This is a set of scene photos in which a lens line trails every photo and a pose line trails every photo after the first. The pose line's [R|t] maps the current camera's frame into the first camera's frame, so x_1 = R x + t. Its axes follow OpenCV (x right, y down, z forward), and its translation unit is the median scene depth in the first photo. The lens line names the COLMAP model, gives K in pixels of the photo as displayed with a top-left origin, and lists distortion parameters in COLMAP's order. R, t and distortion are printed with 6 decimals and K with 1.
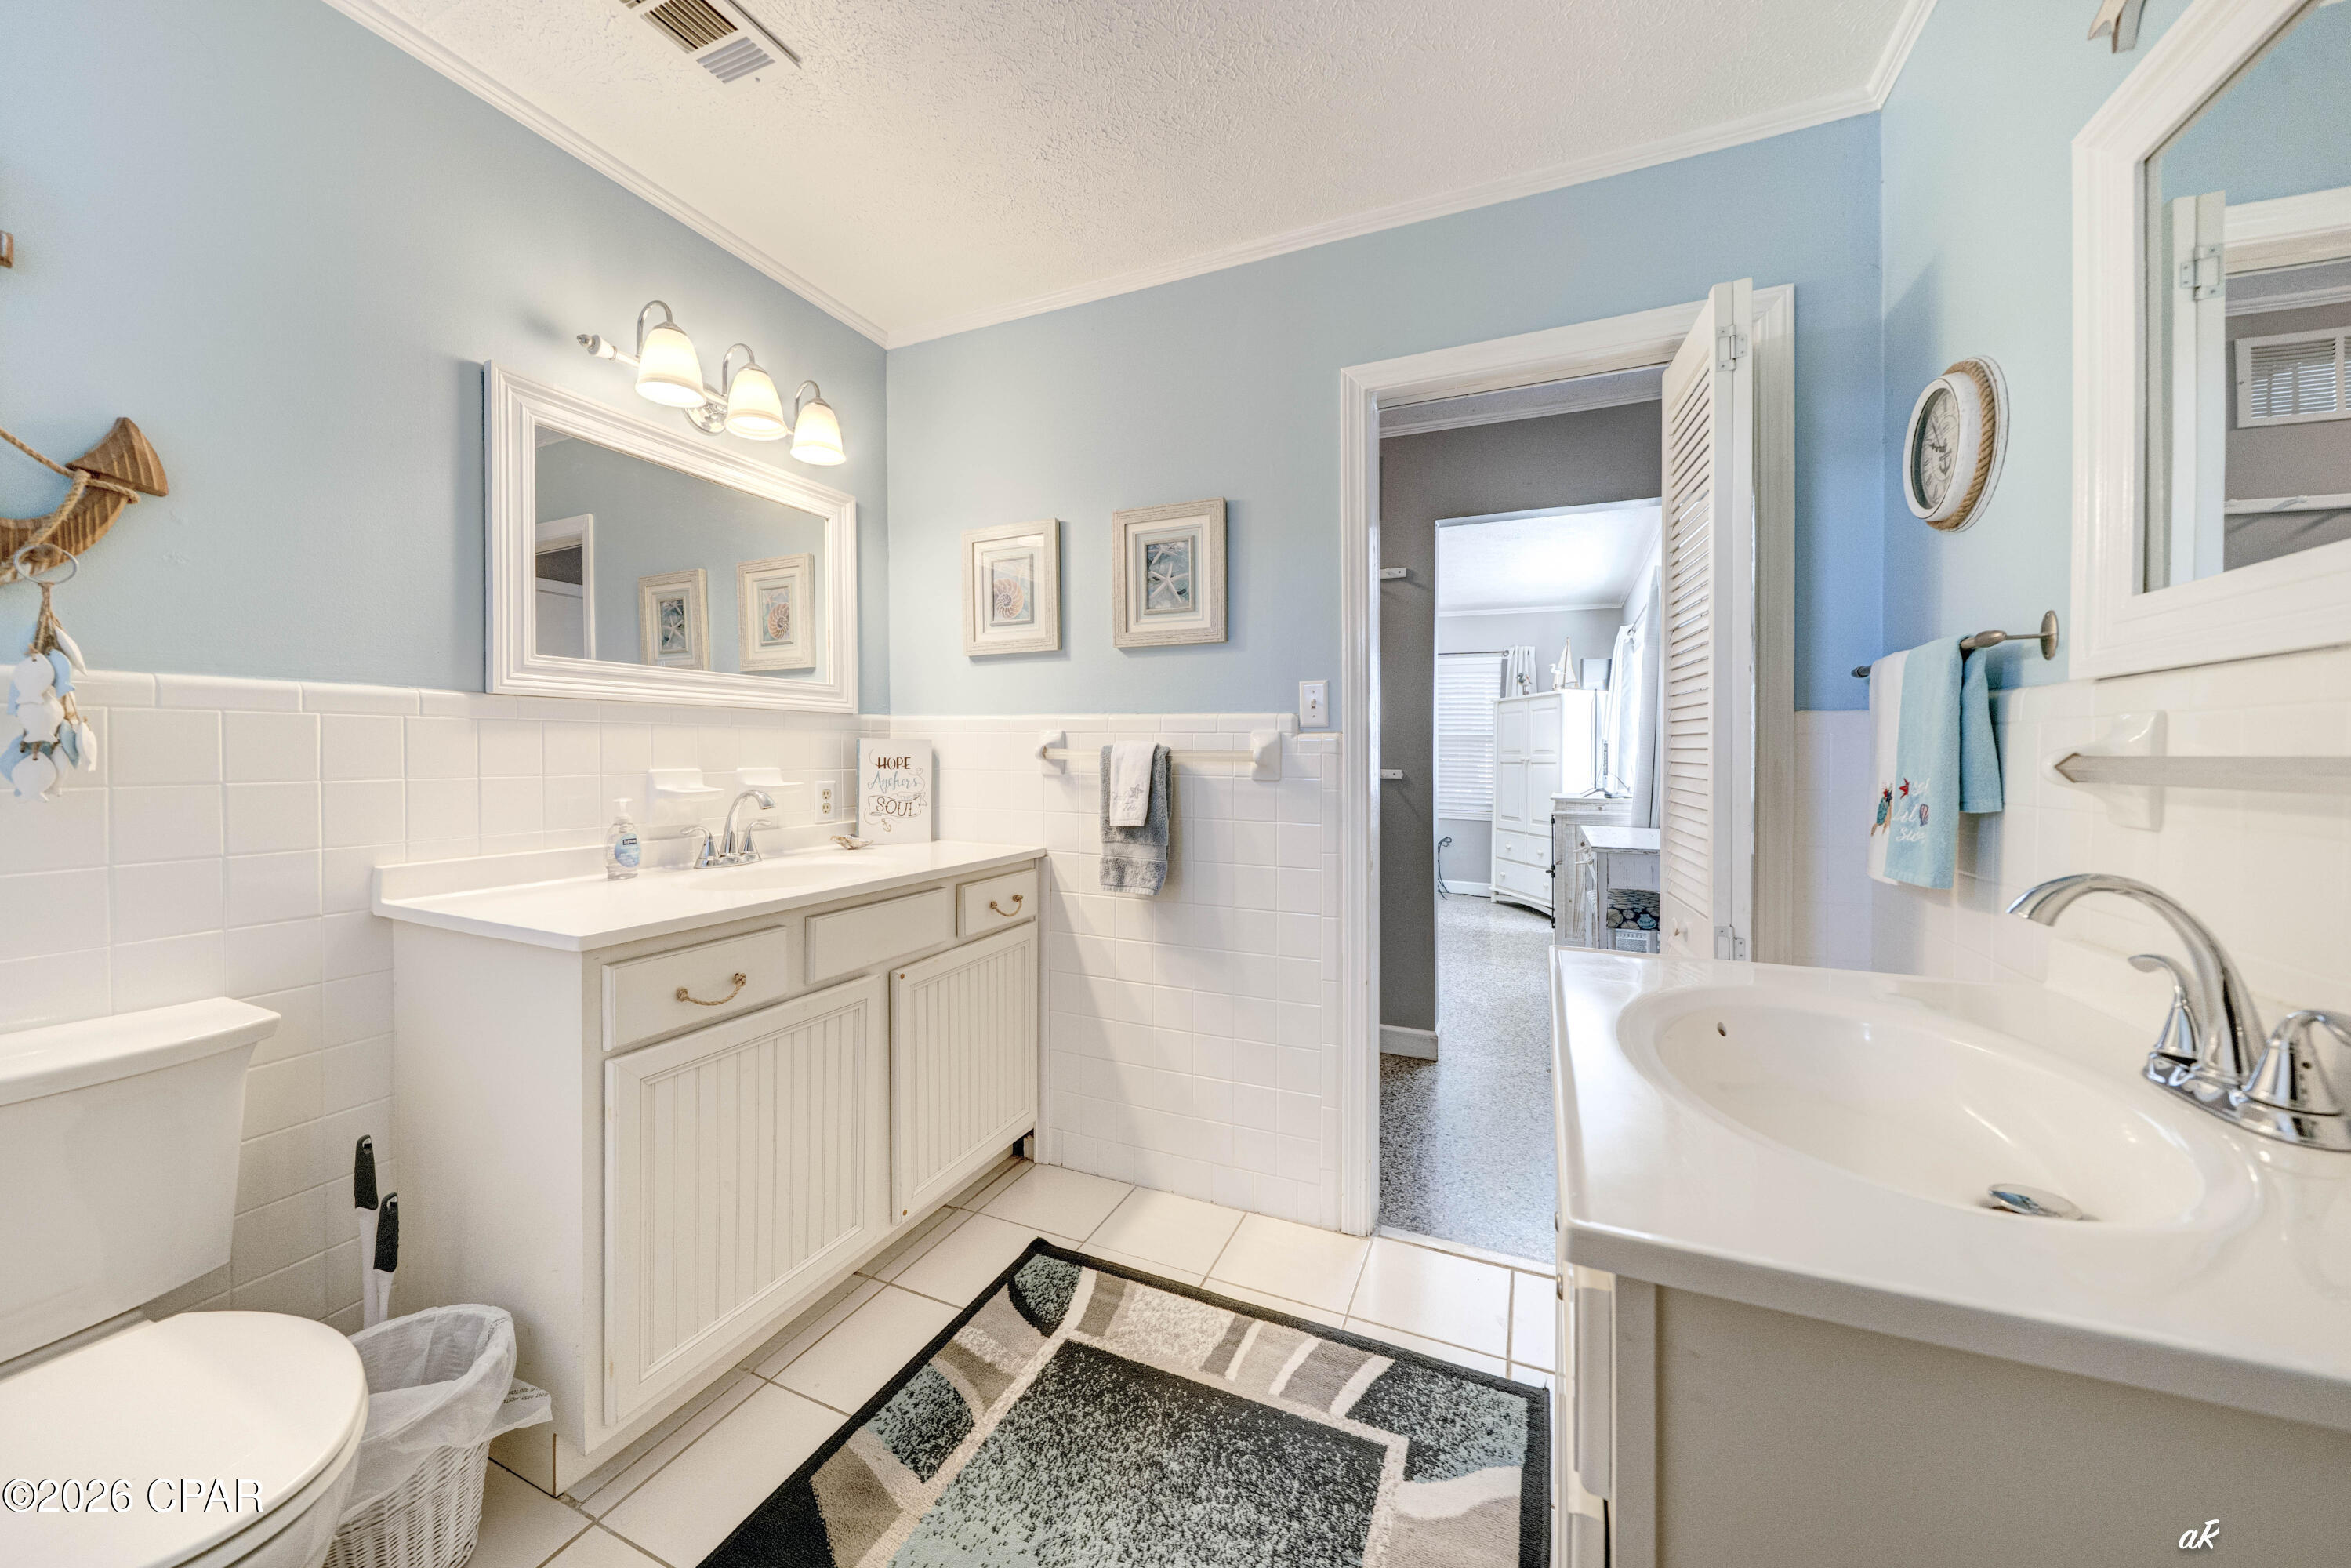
lens RADIAL K [[812.6, 0, 1168.5], [0, 812.6, 774.4], [0, 0, 1]] dist [-0.006756, 0.000252]
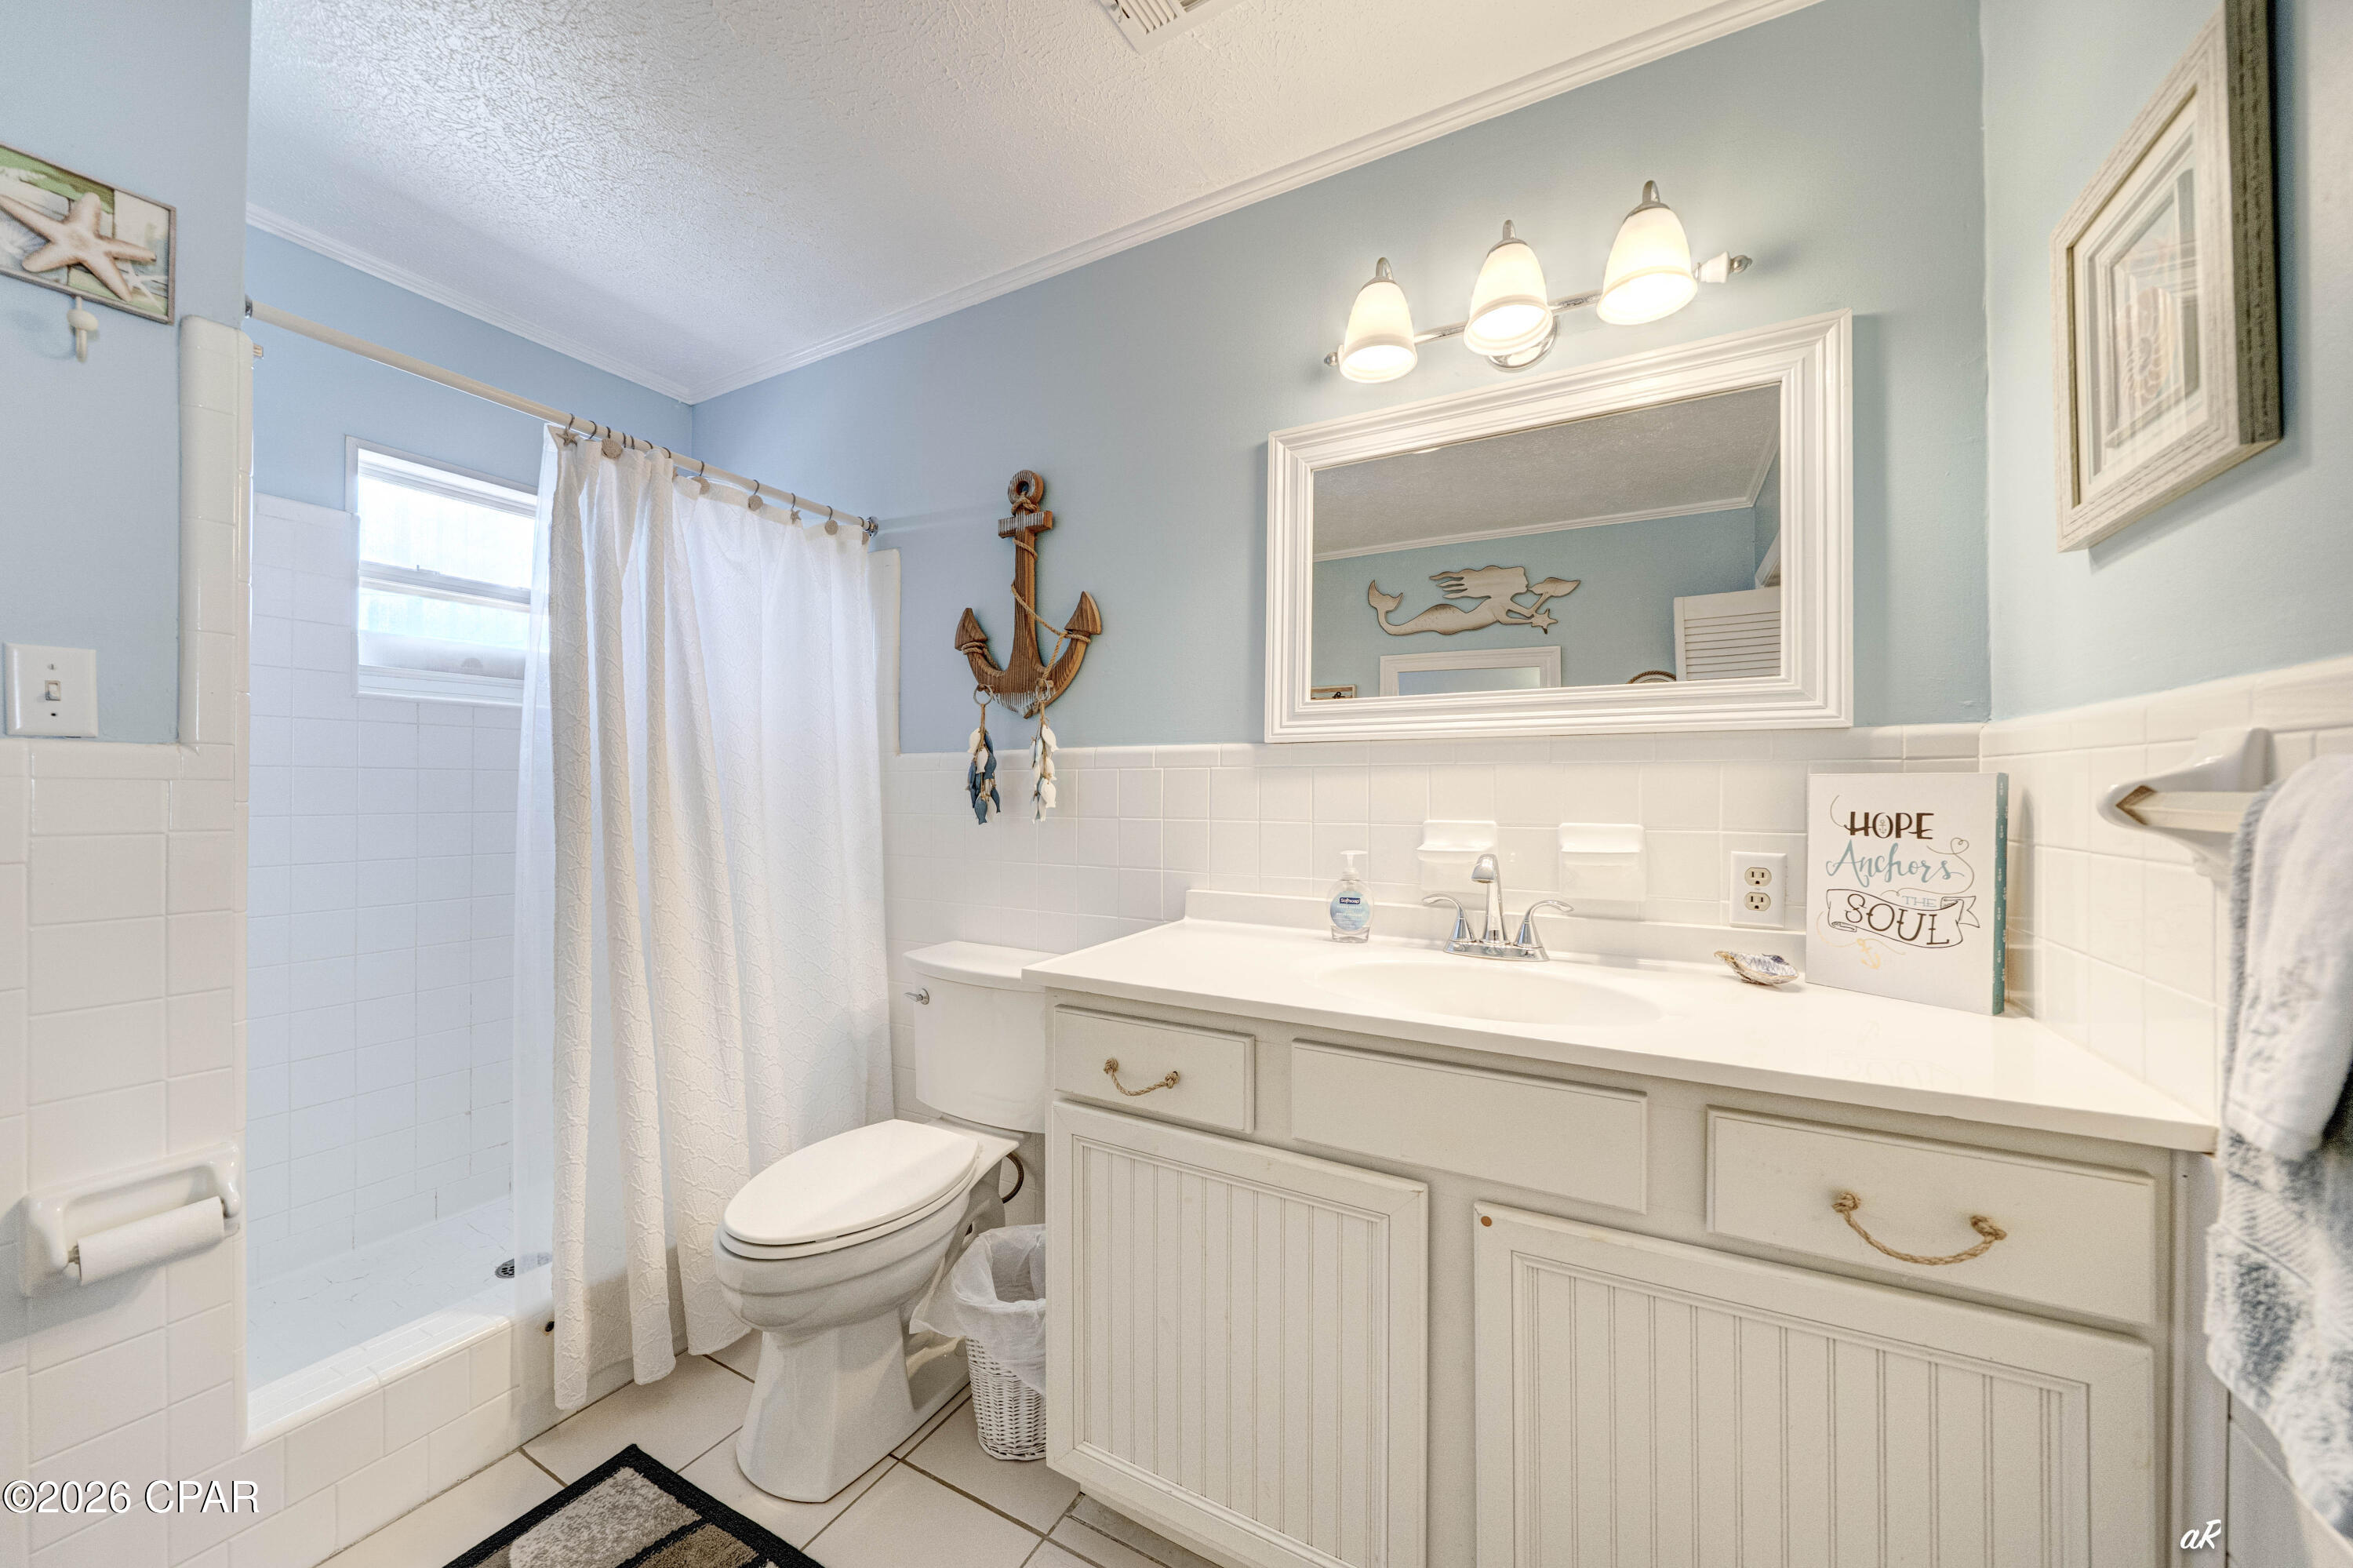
lens RADIAL K [[837.5, 0, 1175.7], [0, 837.5, 792.4], [0, 0, 1]] dist [0.000572, 0.000033]
pose [[-0.076838, -0.005528, -0.997028, 0.215471], [-0.032333, 0.999472, -0.003050, -0.021695], [0.996519, 0.032003, -0.076976, 0.755092]]
